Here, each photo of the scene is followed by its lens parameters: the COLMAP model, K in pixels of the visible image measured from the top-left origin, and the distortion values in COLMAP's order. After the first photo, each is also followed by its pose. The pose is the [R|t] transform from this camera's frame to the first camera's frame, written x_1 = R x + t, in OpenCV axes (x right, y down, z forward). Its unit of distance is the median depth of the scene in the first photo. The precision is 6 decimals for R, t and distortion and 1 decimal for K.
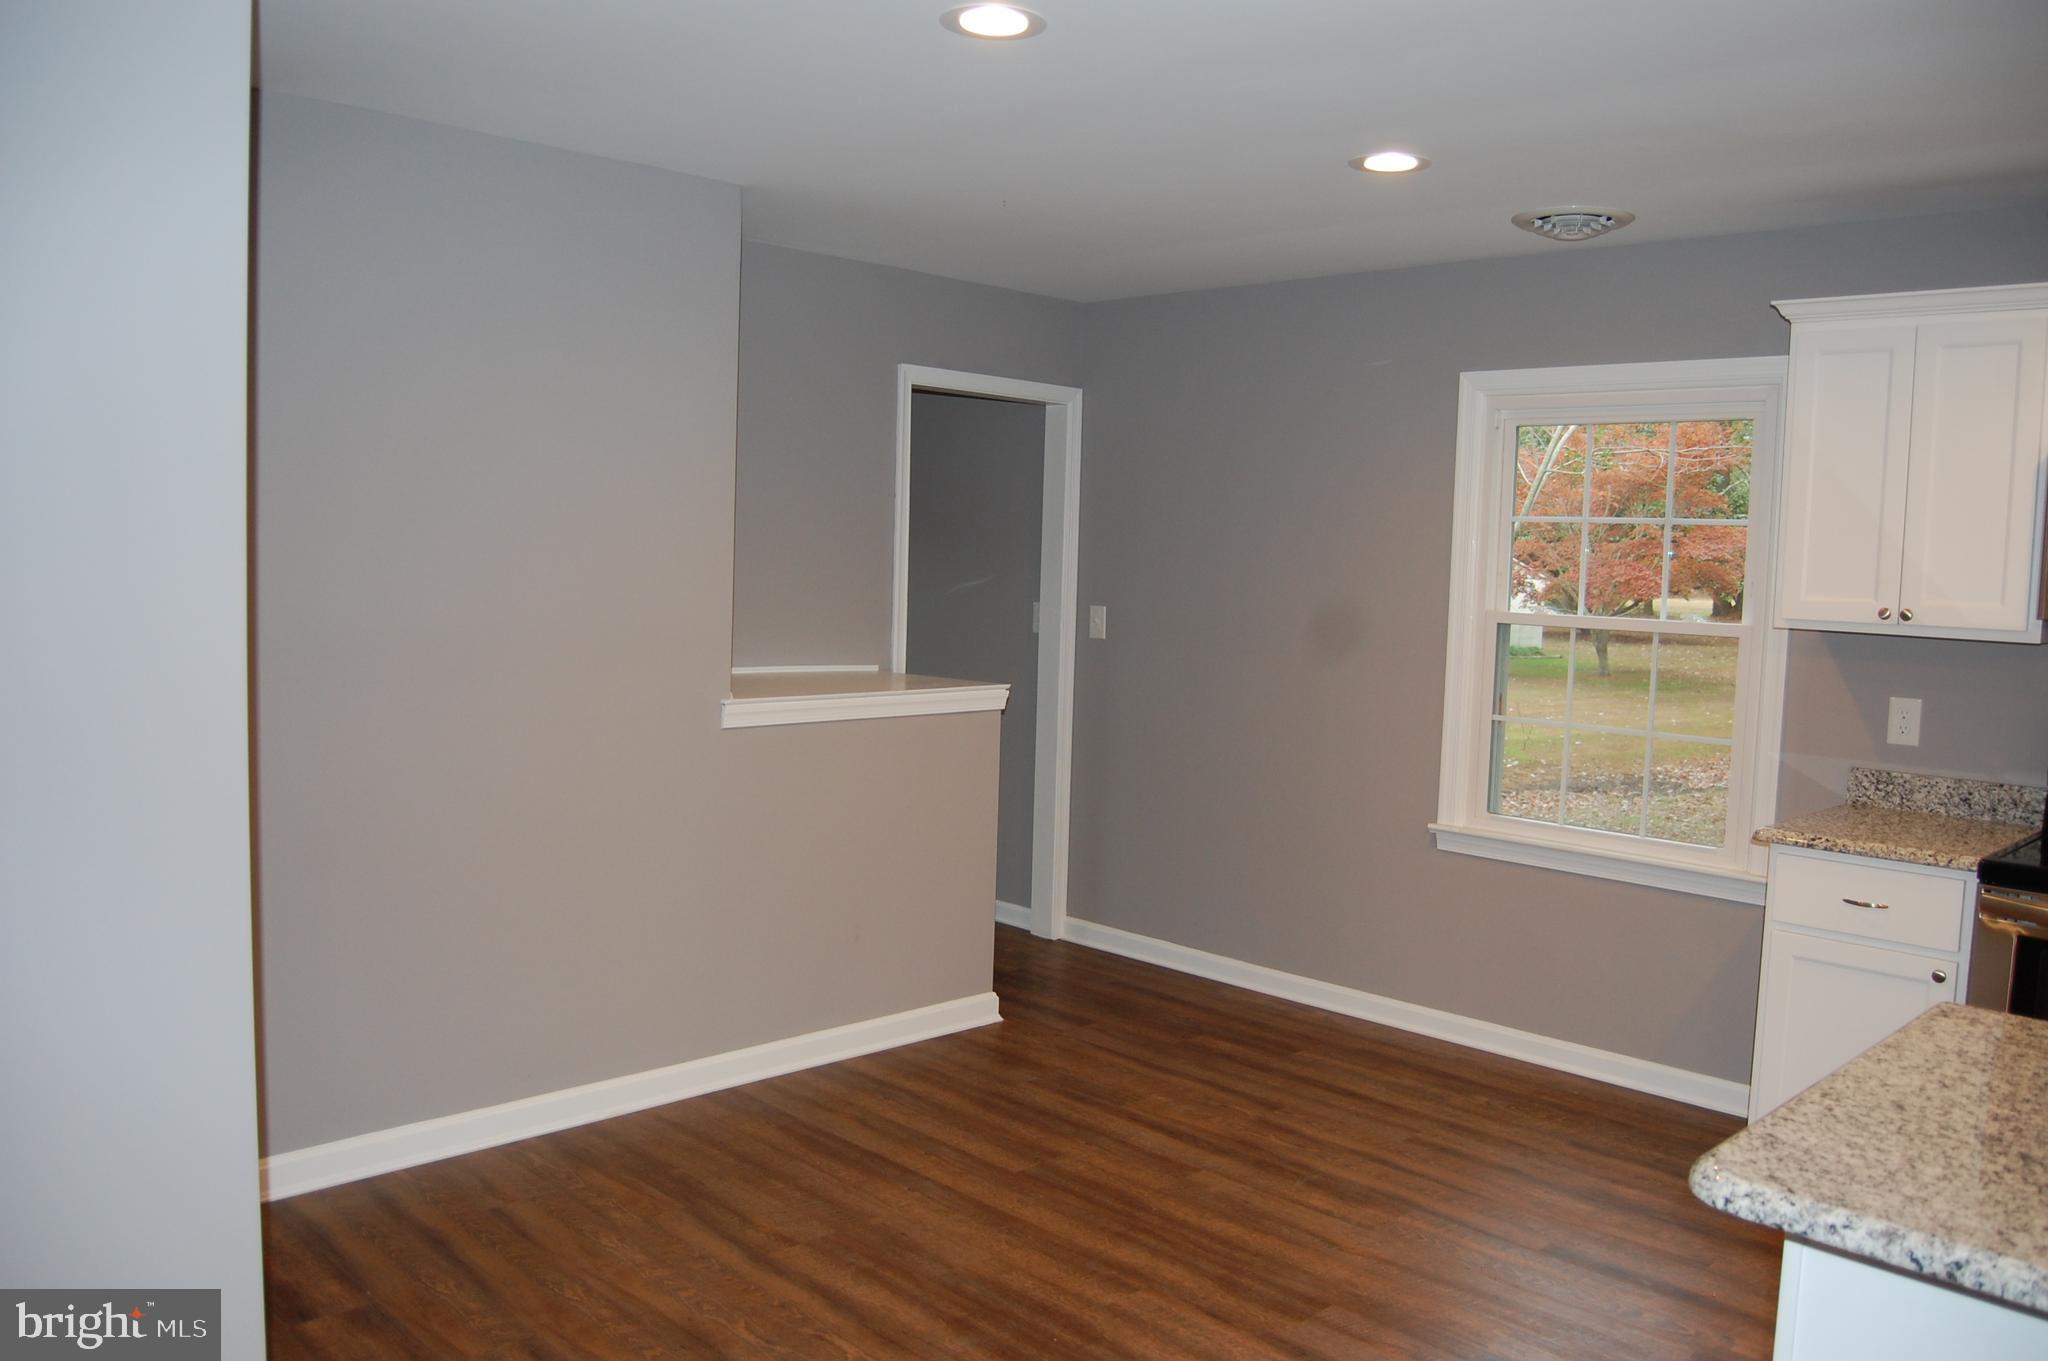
lens RADIAL K [[1607.5, 0, 1024.9], [0, 1607.5, 681.6], [0, 0, 1]] dist [-0.095709, 0.040730]
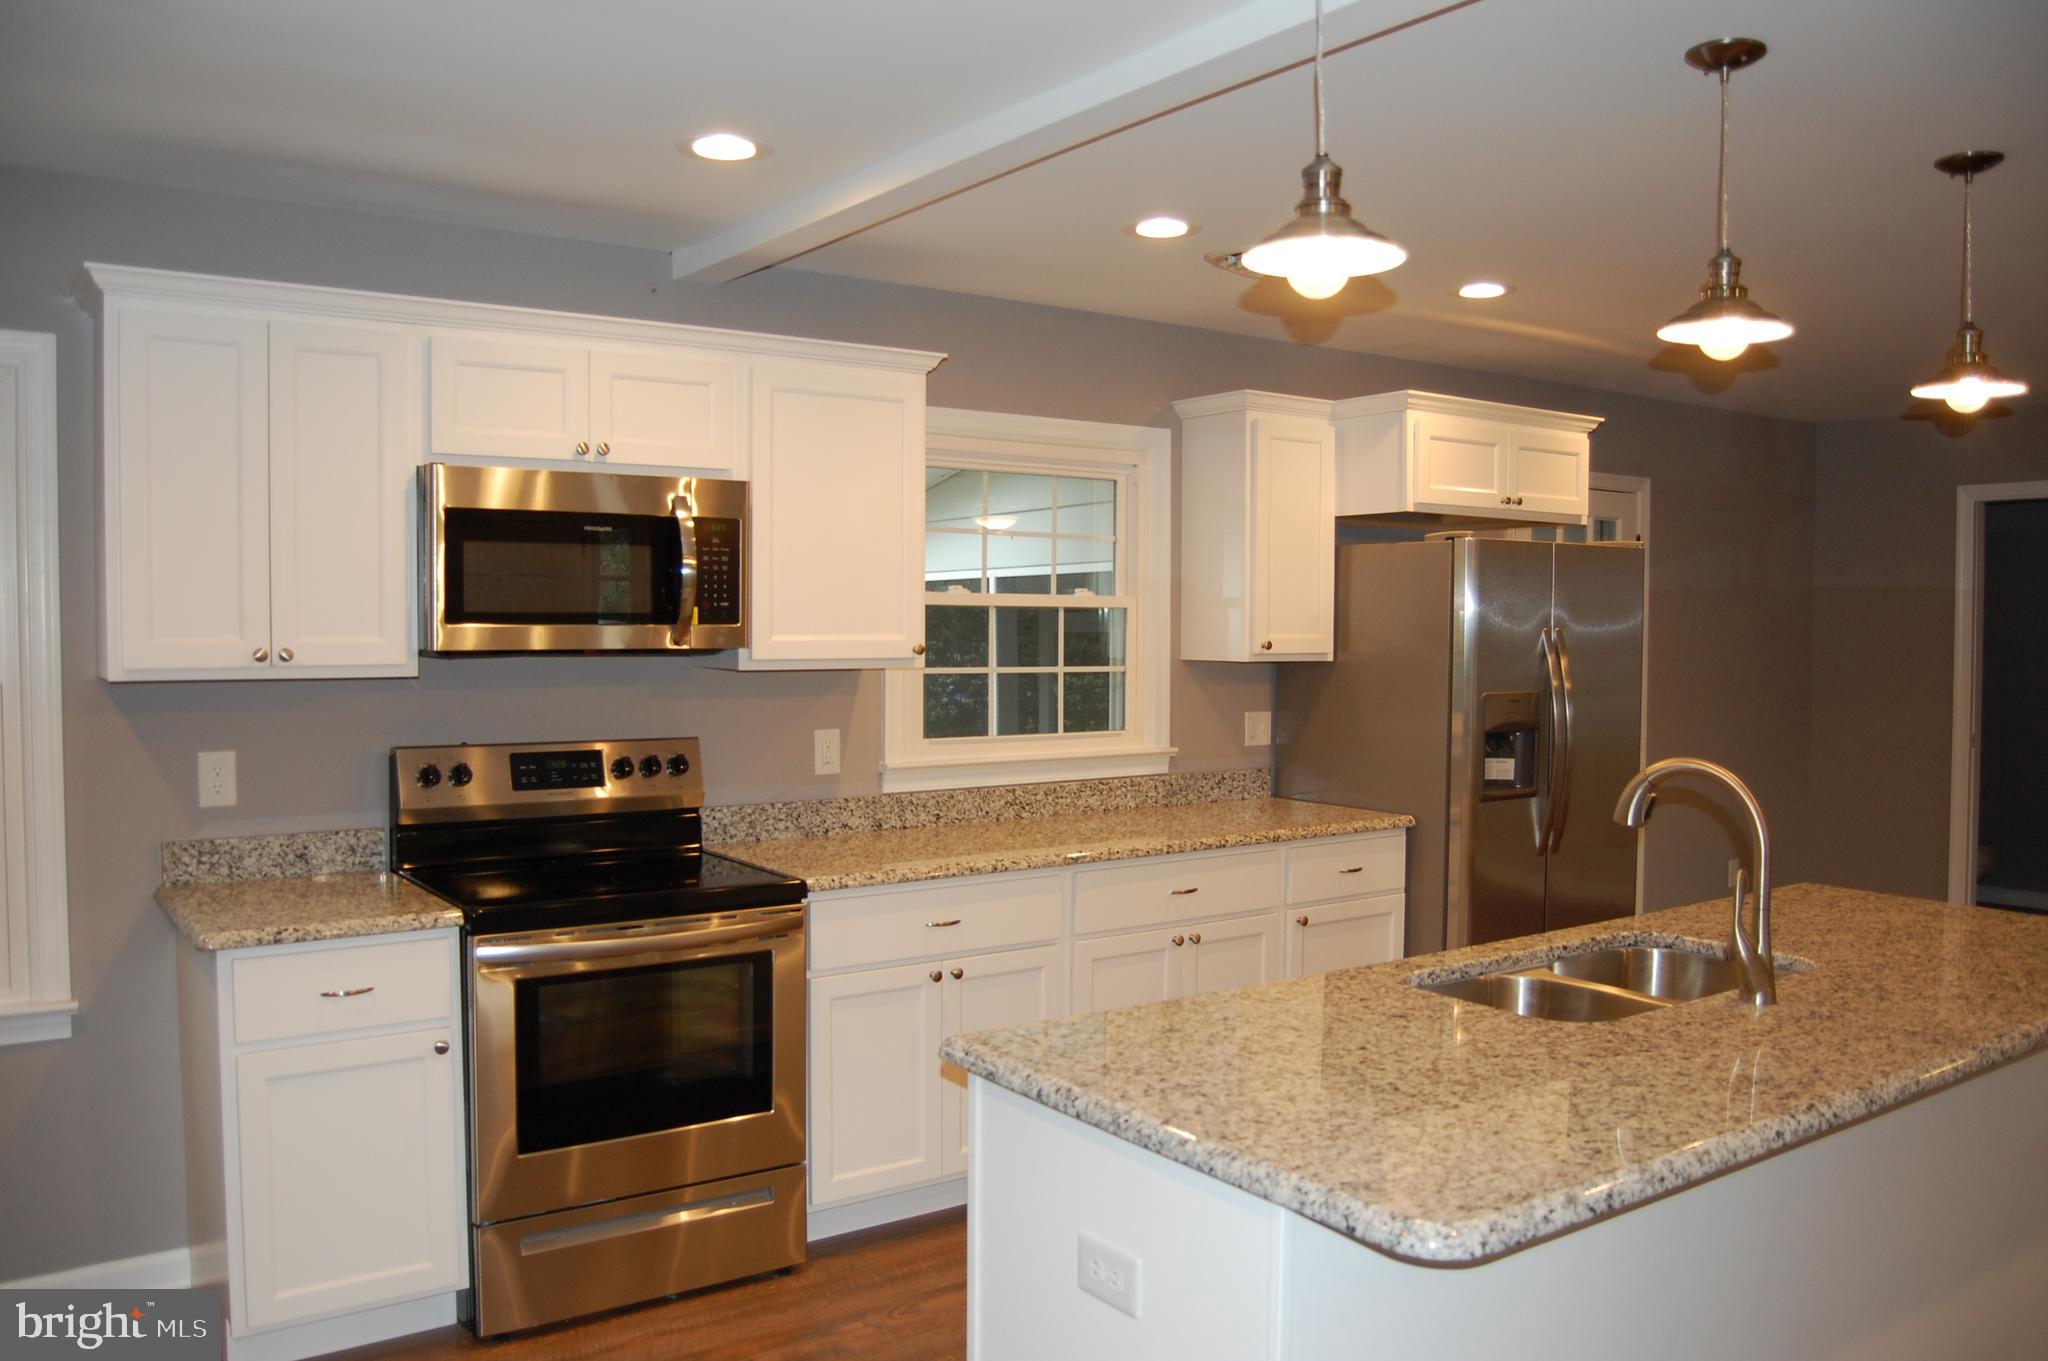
lens RADIAL K [[1607.5, 0, 1027.6], [0, 1607.5, 686.7], [0, 0, 1]] dist [-0.095709, 0.040730]
pose [[0.155084, -0.074278, 0.985105, -0.214548], [0.082861, 0.994634, 0.061952, -0.041573], [-0.984420, 0.072019, 0.160406, 0.420706]]
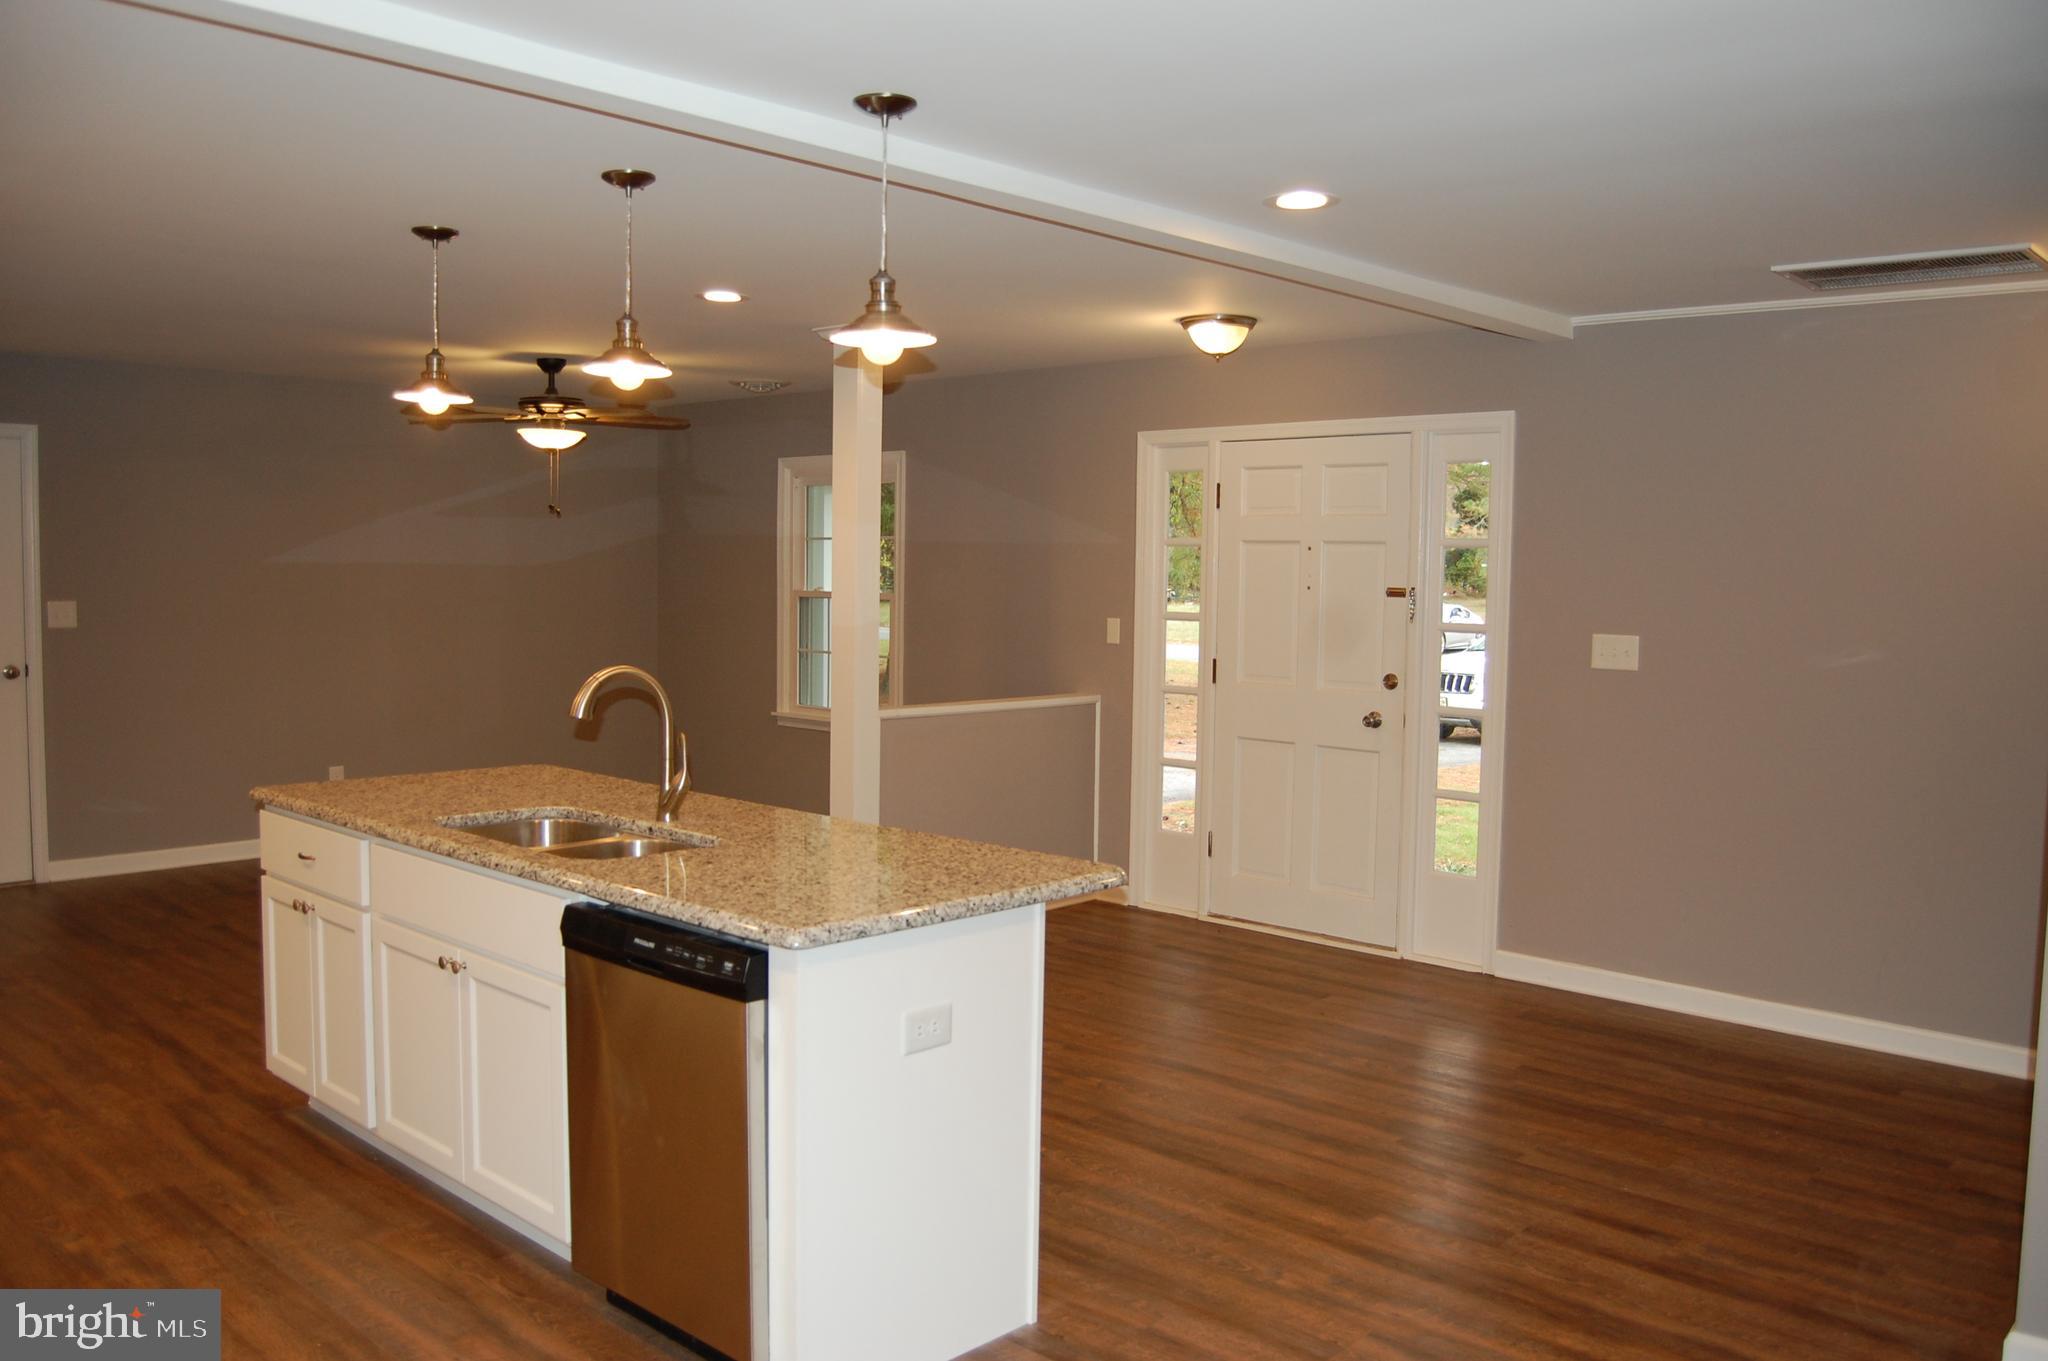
lens RADIAL K [[1607.5, 0, 1041.9], [0, 1607.5, 686.6], [0, 0, 1]] dist [-0.095709, 0.040730]
pose [[-0.997884, -0.042273, -0.049409, 0.256028], [-0.049552, 0.986380, 0.156840, -0.096283], [0.042106, 0.158956, -0.986387, 1.184702]]
